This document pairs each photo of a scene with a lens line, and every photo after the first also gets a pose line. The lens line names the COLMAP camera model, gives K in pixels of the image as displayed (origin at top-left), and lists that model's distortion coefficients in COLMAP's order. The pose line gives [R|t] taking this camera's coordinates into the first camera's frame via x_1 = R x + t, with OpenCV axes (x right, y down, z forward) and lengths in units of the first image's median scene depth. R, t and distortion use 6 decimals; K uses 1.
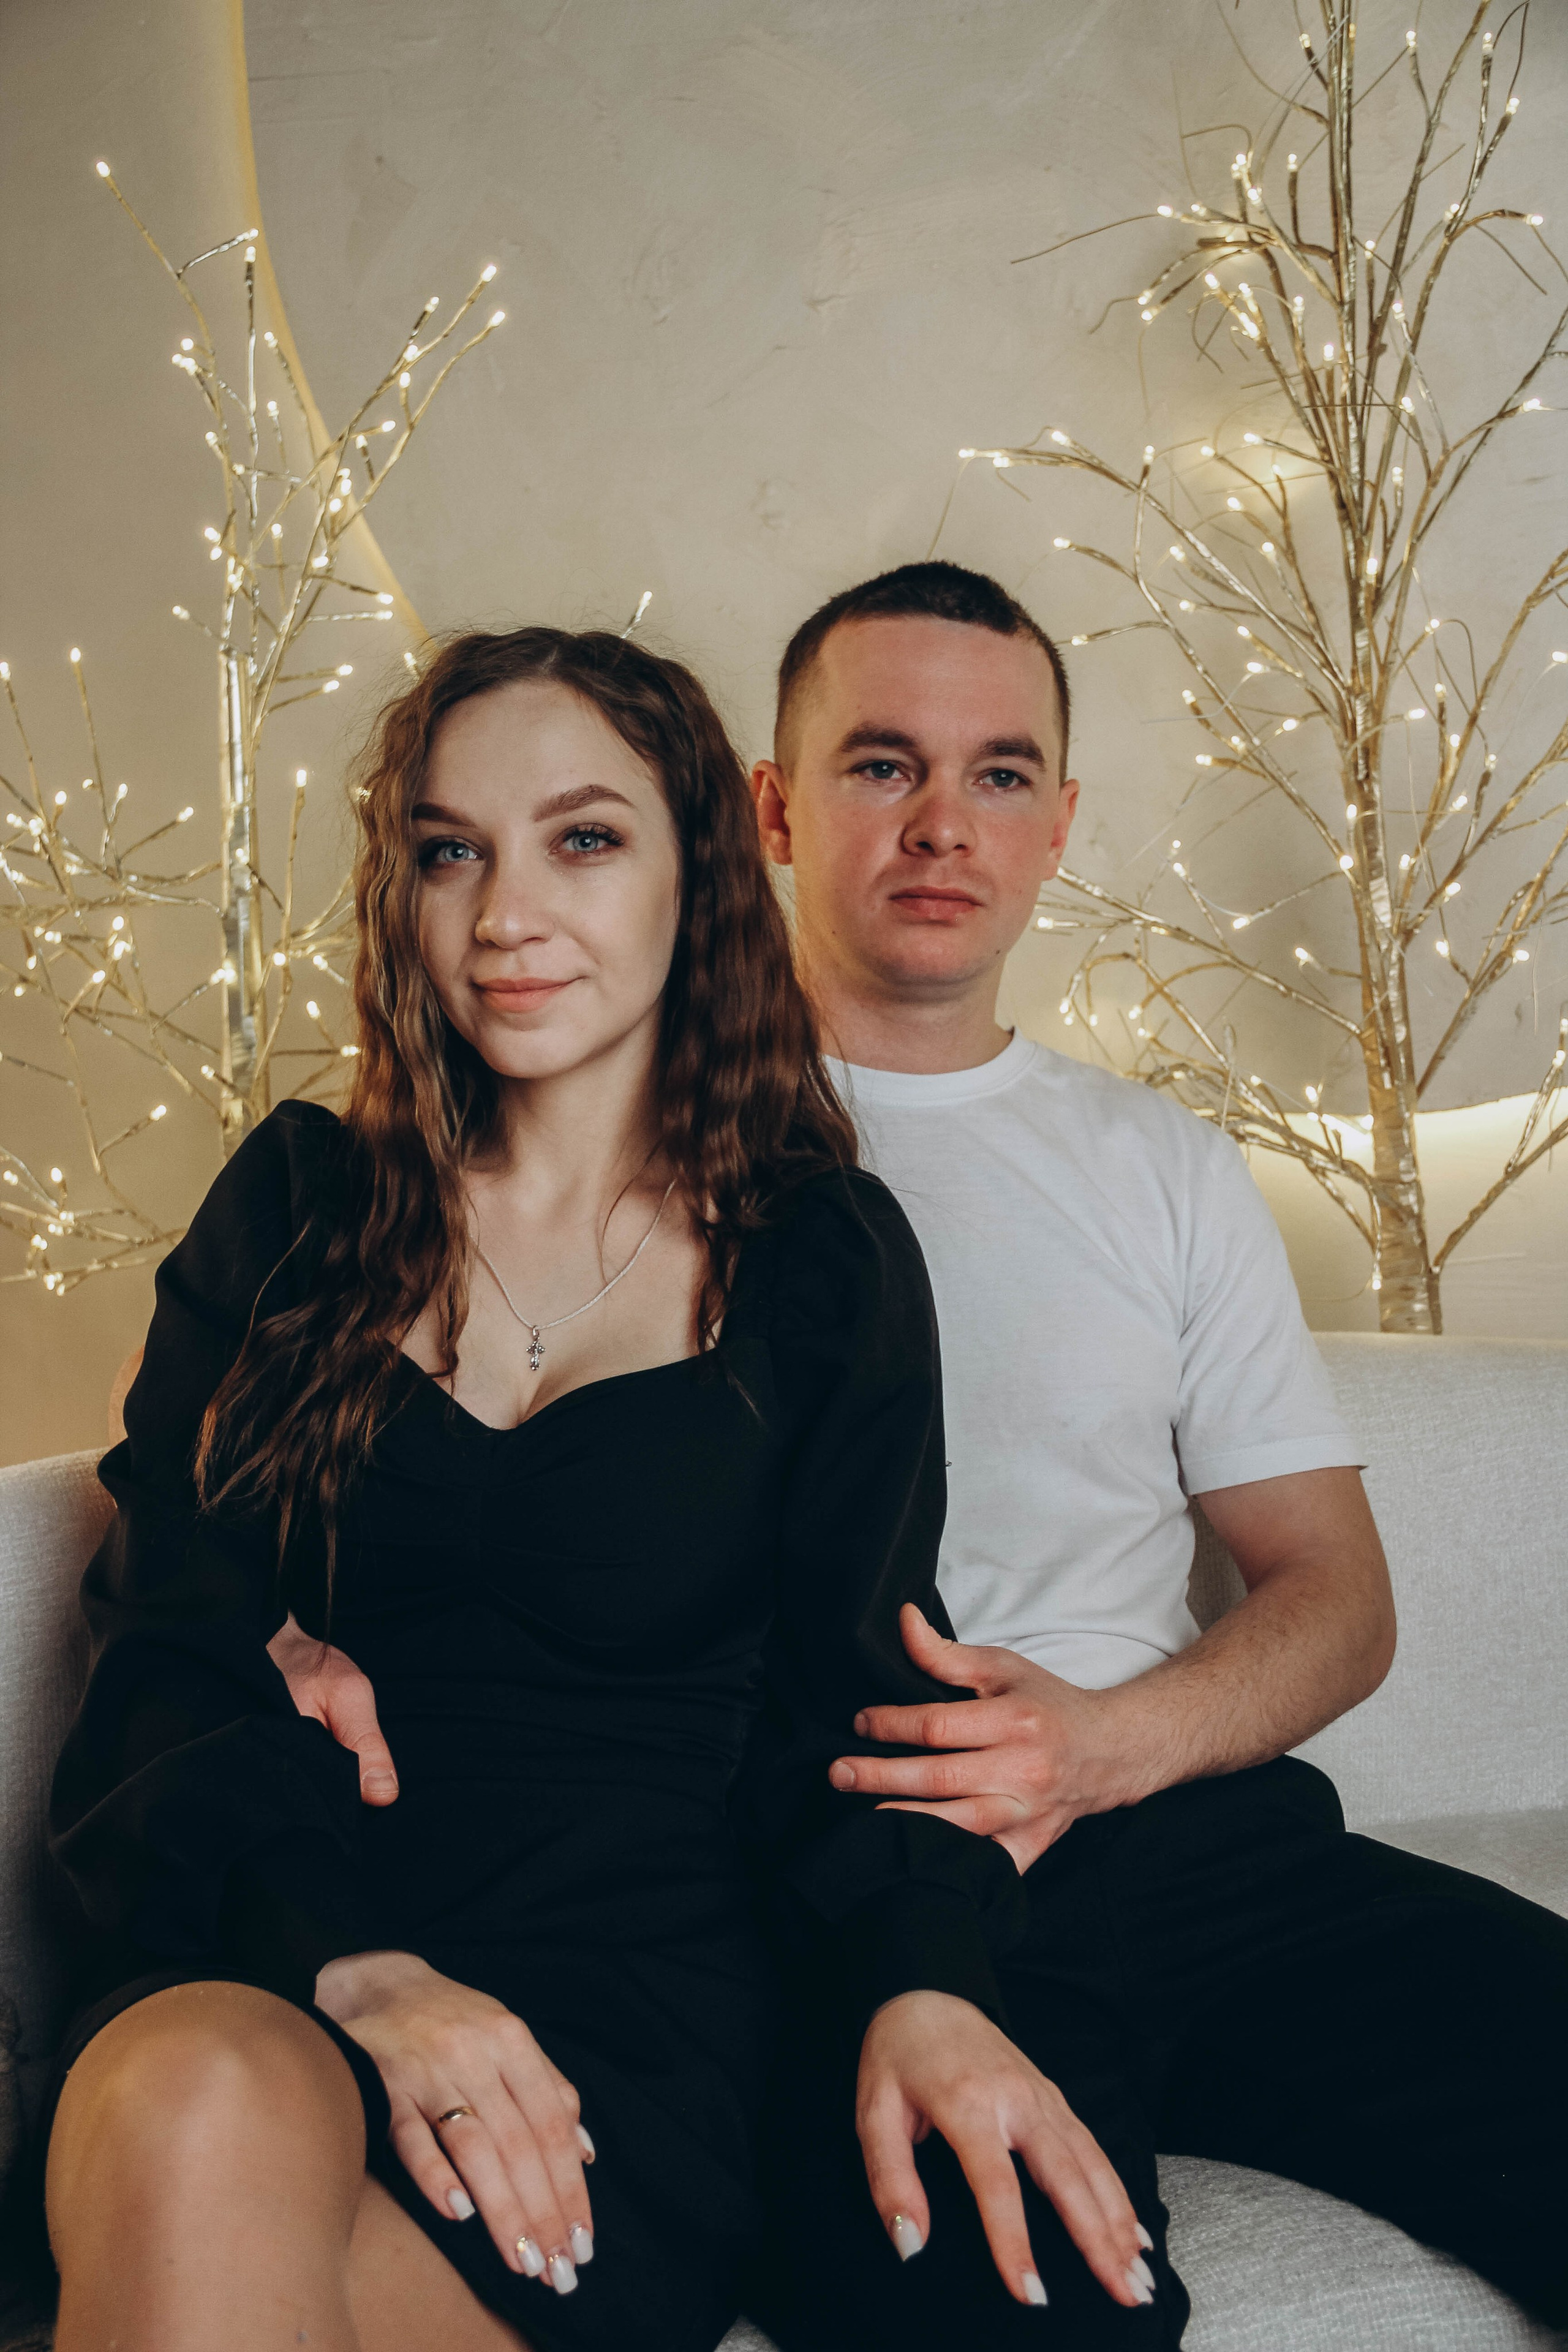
lens RADIAL K [[3003.1, 0, 784.0], [0, 3003.1, 1176.0], [0, 0, 1]] dist [-0.012770, 0.449279]
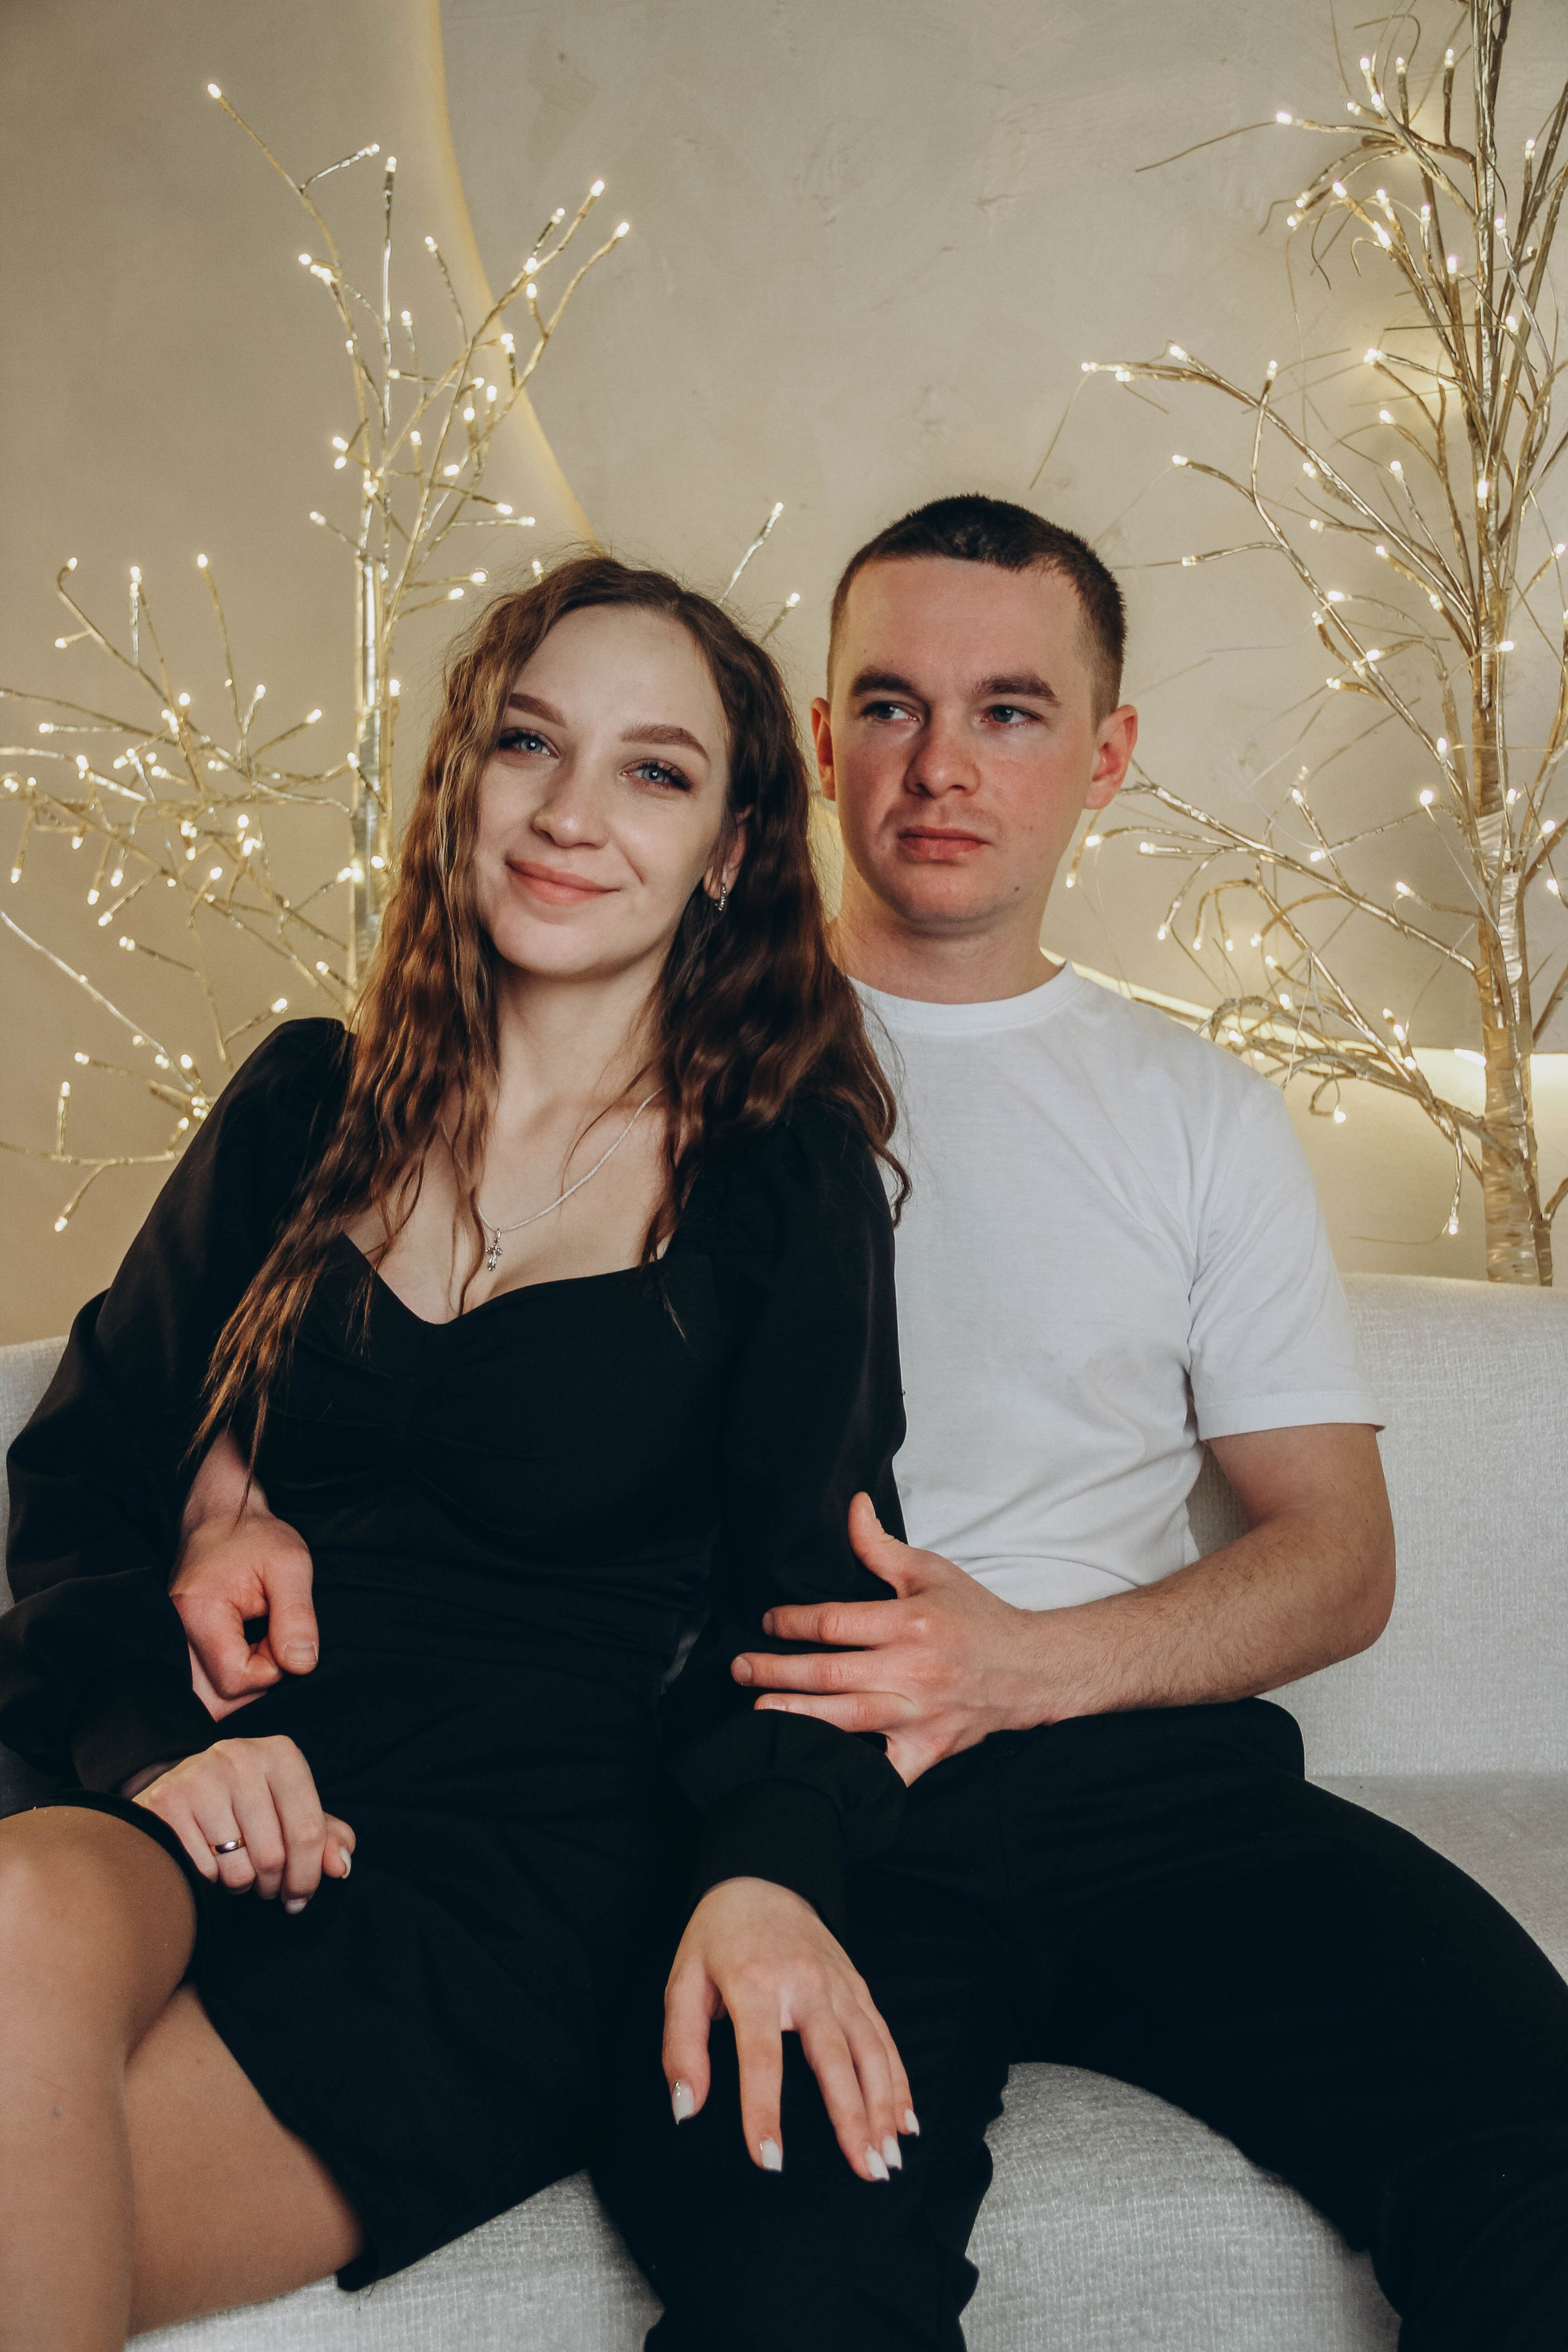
lens RADIAL K [[3196.0, 0, 784.0], [0, 3196.0, 1176.0], [0, 0, 1]] dist [0.031256, 0.435697]
pose [[0.986924, 0.046225, -0.154418, 0.137089], [-0.040793, 0.998438, 0.038164, -0.011725], [0.155941, -0.031366, 0.987268, -0.062954]]
